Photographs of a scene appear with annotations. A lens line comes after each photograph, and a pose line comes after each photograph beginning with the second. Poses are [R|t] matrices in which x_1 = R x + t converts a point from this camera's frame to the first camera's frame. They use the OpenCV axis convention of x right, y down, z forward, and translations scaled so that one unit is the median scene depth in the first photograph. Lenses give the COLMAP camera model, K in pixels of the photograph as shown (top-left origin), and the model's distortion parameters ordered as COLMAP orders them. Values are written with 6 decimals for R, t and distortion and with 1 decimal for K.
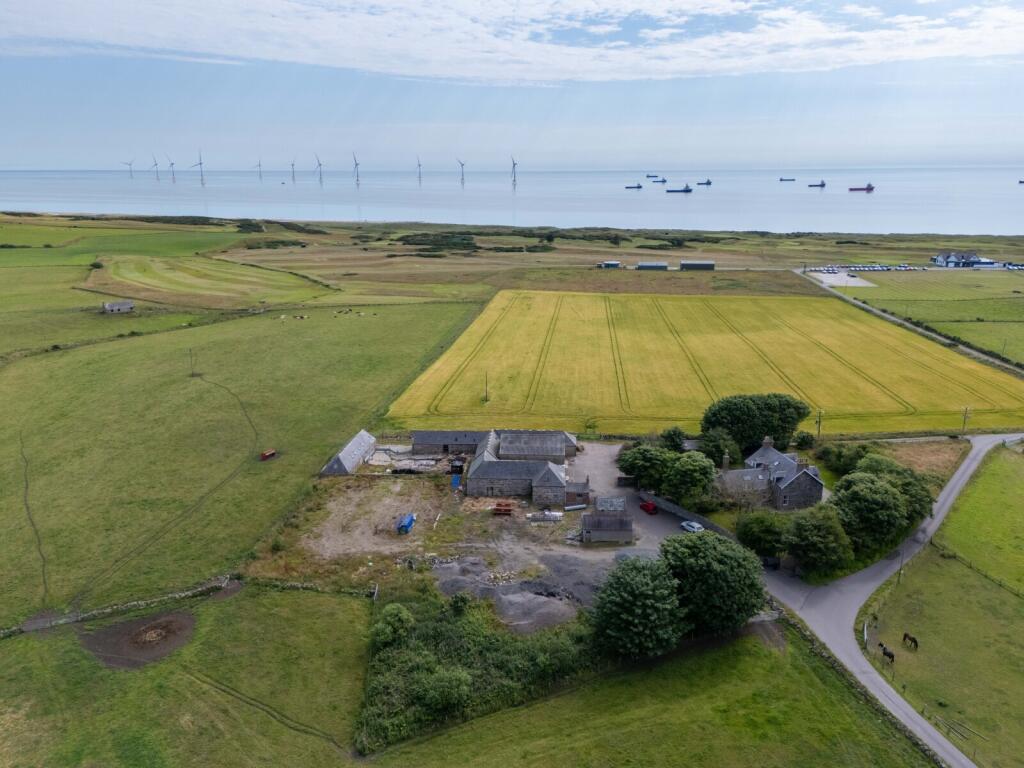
lens RADIAL K [[751.5, 0, 512.0], [0, 751.5, 384.0], [0, 0, 1]] dist [0.091677, -0.086762]
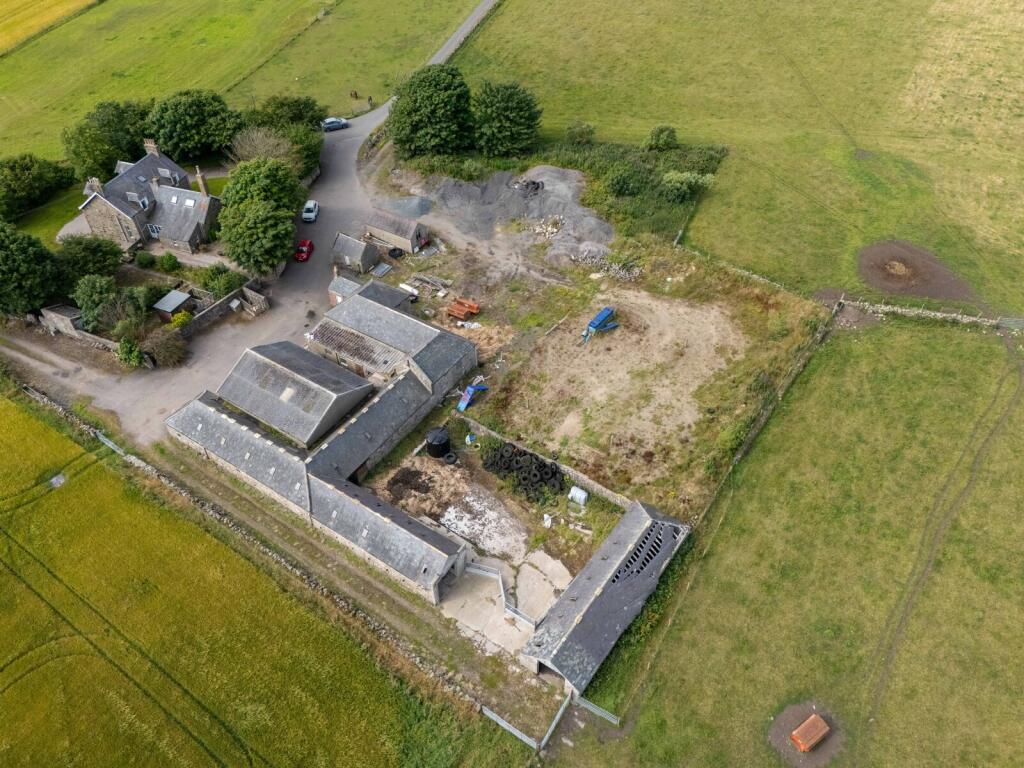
lens RADIAL K [[751.5, 0, 512.0], [0, 751.5, 384.0], [0, 0, 1]] dist [0.091677, -0.086762]
pose [[-0.863647, -0.339369, 0.372751, -0.281407], [0.152817, 0.528388, 0.835137, -0.317352], [-0.480376, 0.778226, -0.404479, 1.093019]]
